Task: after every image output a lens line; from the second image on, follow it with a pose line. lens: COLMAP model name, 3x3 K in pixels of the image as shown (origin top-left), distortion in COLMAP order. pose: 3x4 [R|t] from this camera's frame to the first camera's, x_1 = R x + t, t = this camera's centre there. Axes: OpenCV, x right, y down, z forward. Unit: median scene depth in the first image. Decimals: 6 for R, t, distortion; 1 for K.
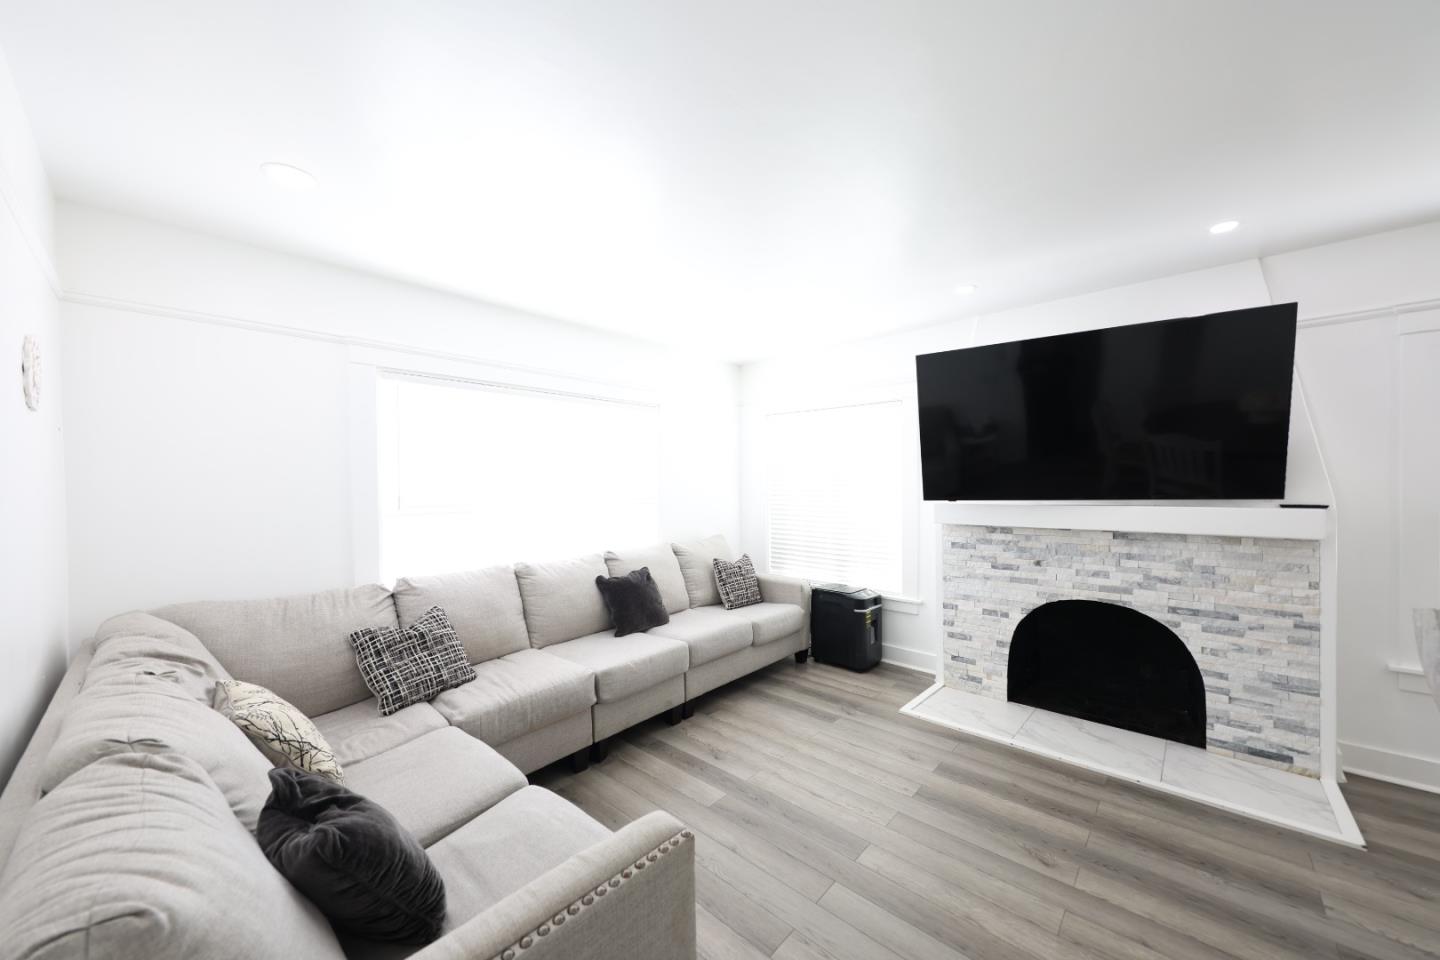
lens RADIAL K [[517.4, 0, 714.5], [0, 517.4, 489.2], [0, 0, 1]] dist [-0.000092, -0.000173]
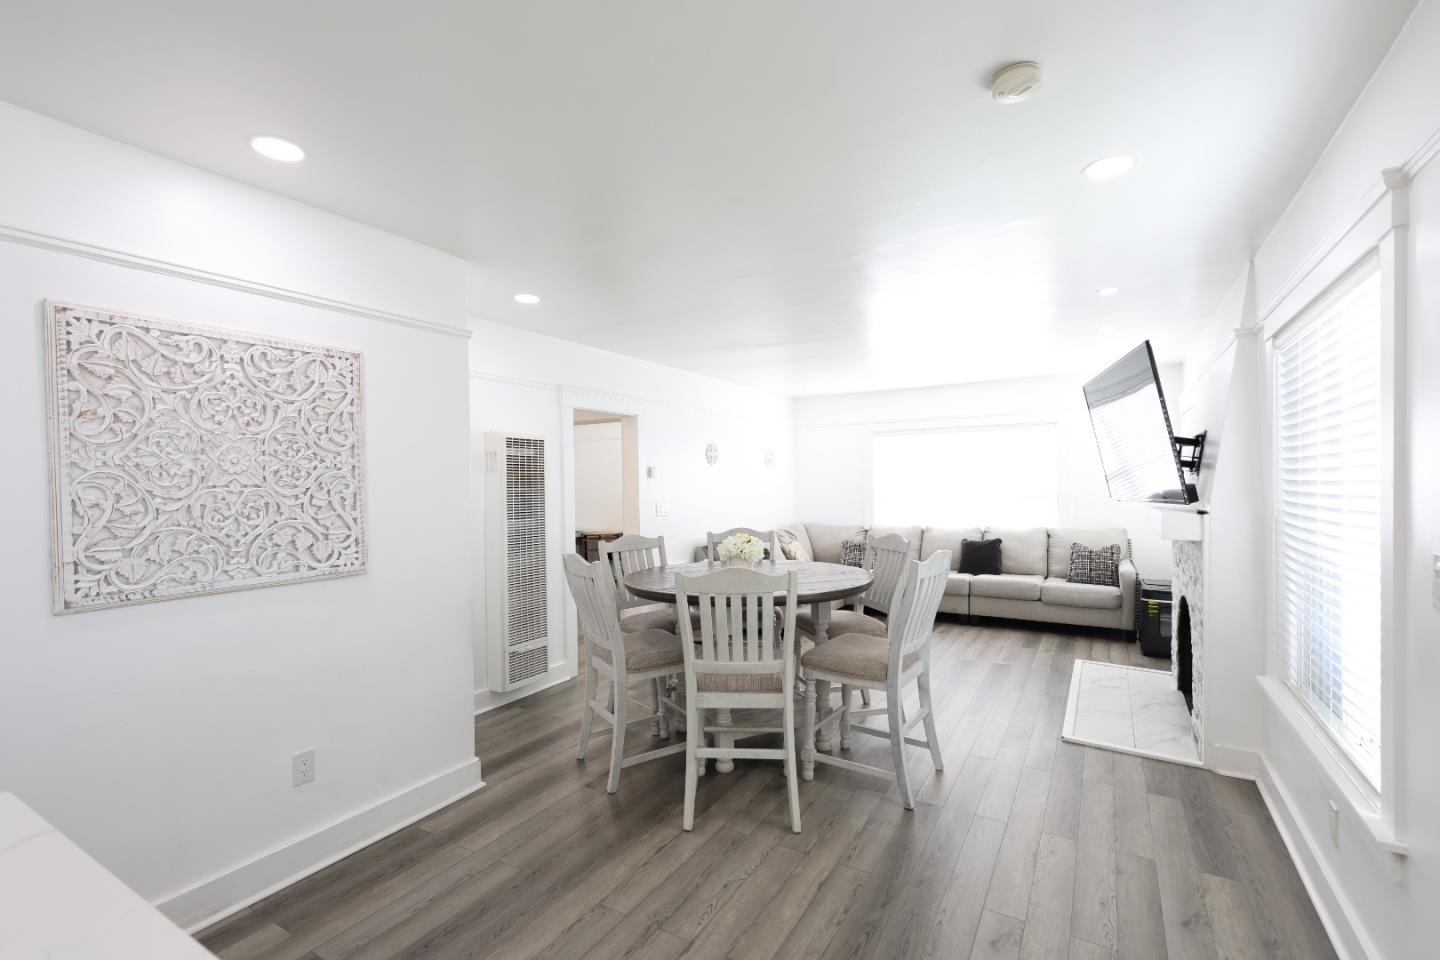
lens RADIAL K [[636.9, 0, 720.0], [0, 636.9, 480.0], [0, 0, 1]] dist [-0.000251, -0.000059]
pose [[0.196813, -0.002456, -0.980438, 1.825577], [-0.004511, 0.999984, -0.003410, -0.012898], [0.980431, 0.005094, 0.196799, -0.197785]]
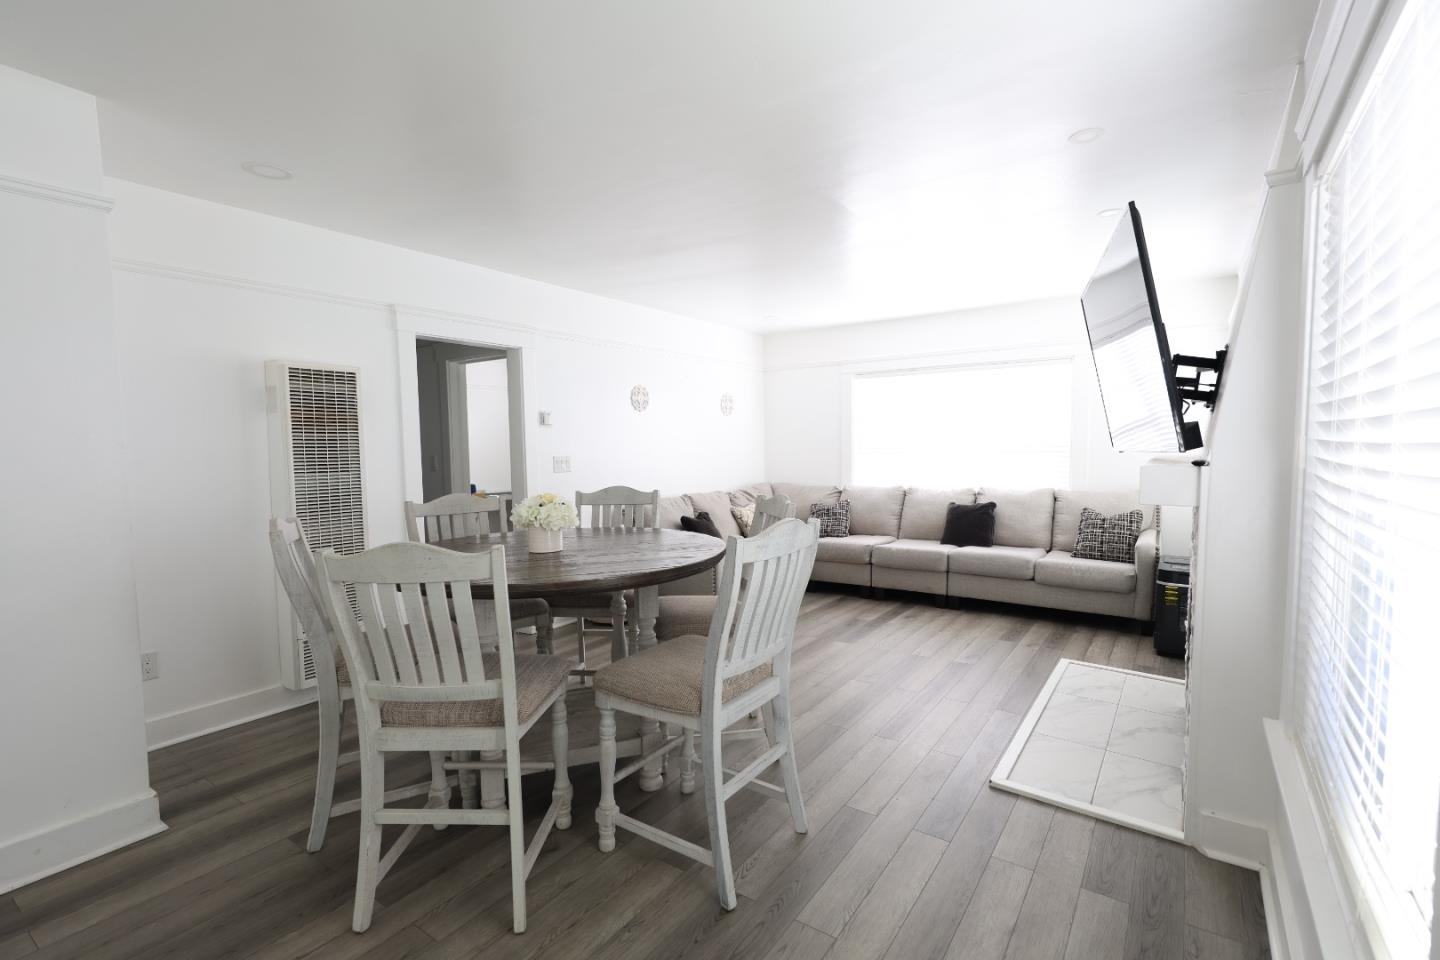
lens RADIAL K [[664.1, 0, 720.0], [0, 664.1, 480.0], [0, 0, 1]] dist [-0.000497, -0.000279]
pose [[0.127568, 0.057083, -0.990186, 1.589176], [-0.004194, 0.998365, 0.057014, 0.013793], [0.991821, -0.003120, 0.127598, 0.194088]]
